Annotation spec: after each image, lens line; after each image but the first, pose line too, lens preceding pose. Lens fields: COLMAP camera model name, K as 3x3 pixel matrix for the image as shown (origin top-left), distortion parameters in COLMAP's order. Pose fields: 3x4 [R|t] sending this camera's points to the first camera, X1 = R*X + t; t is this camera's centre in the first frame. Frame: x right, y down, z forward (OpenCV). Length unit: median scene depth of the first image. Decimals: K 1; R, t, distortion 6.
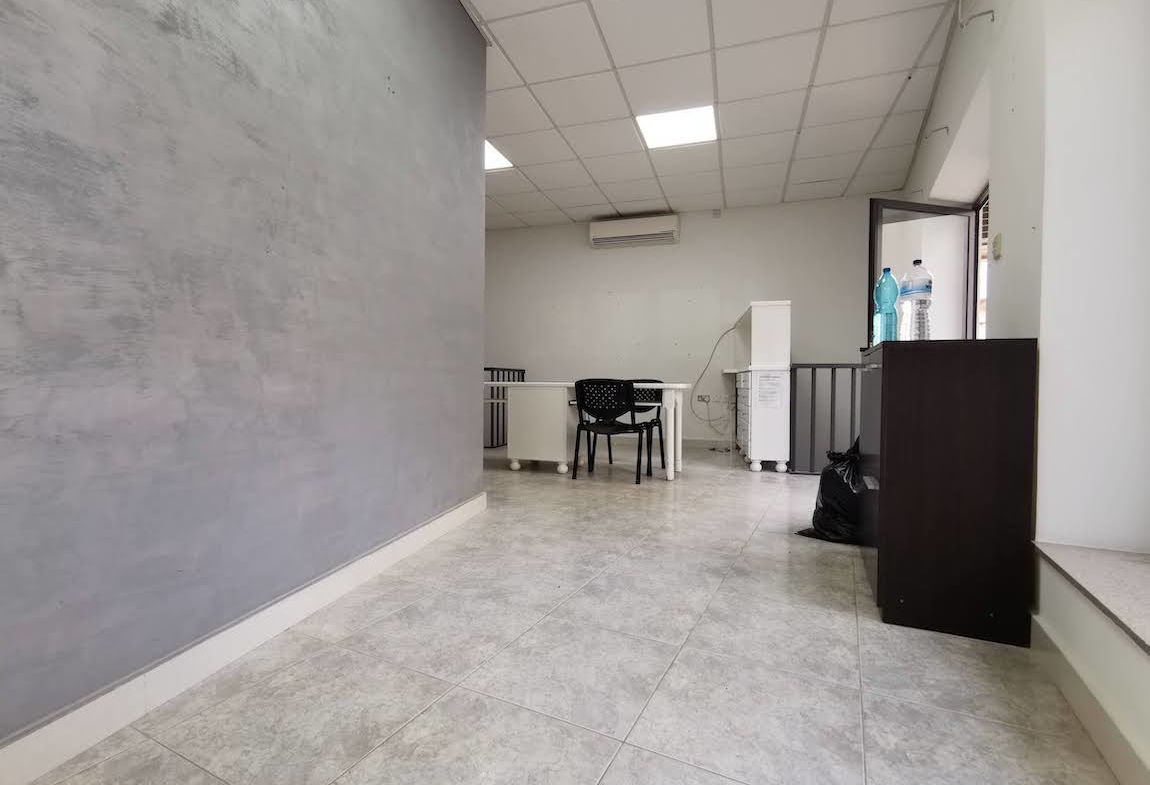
lens RADIAL K [[524.1, 0, 577.3], [0, 524.1, 387.1], [0, 0, 1]] dist [0.004618, -0.000403]
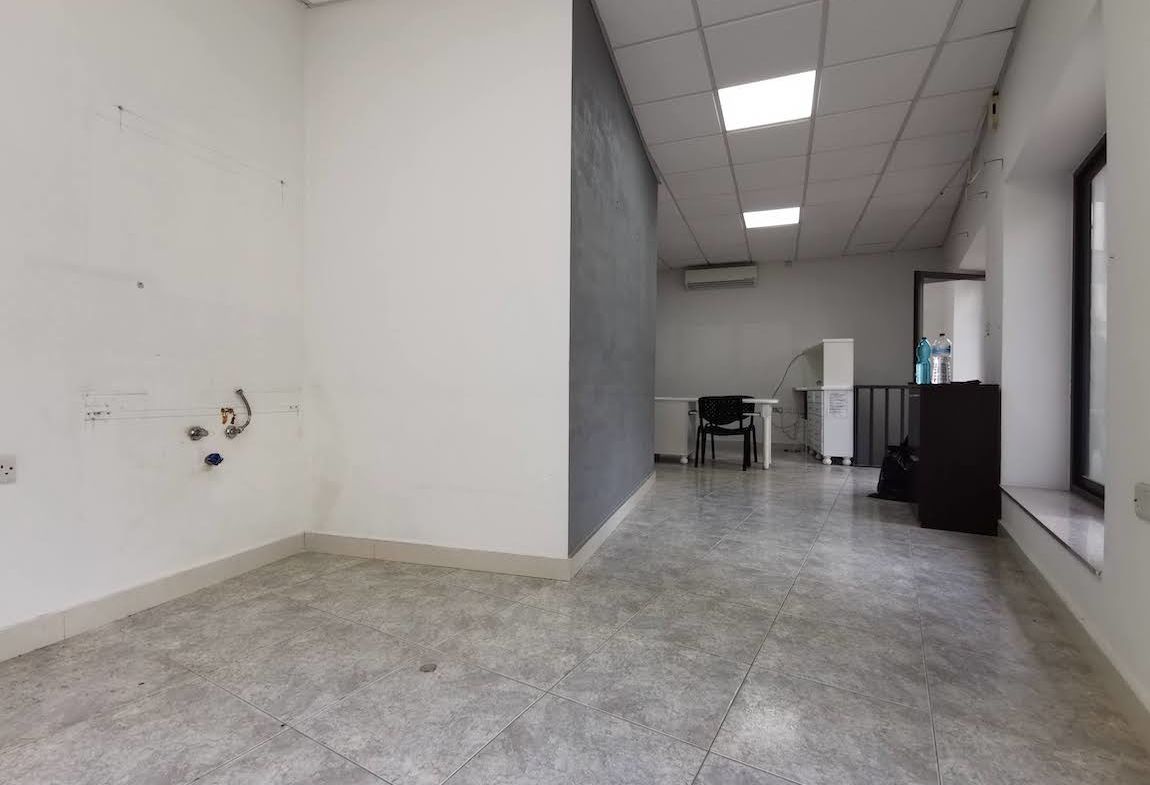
lens RADIAL K [[521.4, 0, 575.0], [0, 521.4, 392.5], [0, 0, 1]] dist [0.002130, -0.000219]
pose [[0.997509, 0.002885, -0.070477, -0.225185], [-0.003450, 0.999963, -0.007898, -0.012839], [0.070451, 0.008121, 0.997482, -0.409377]]
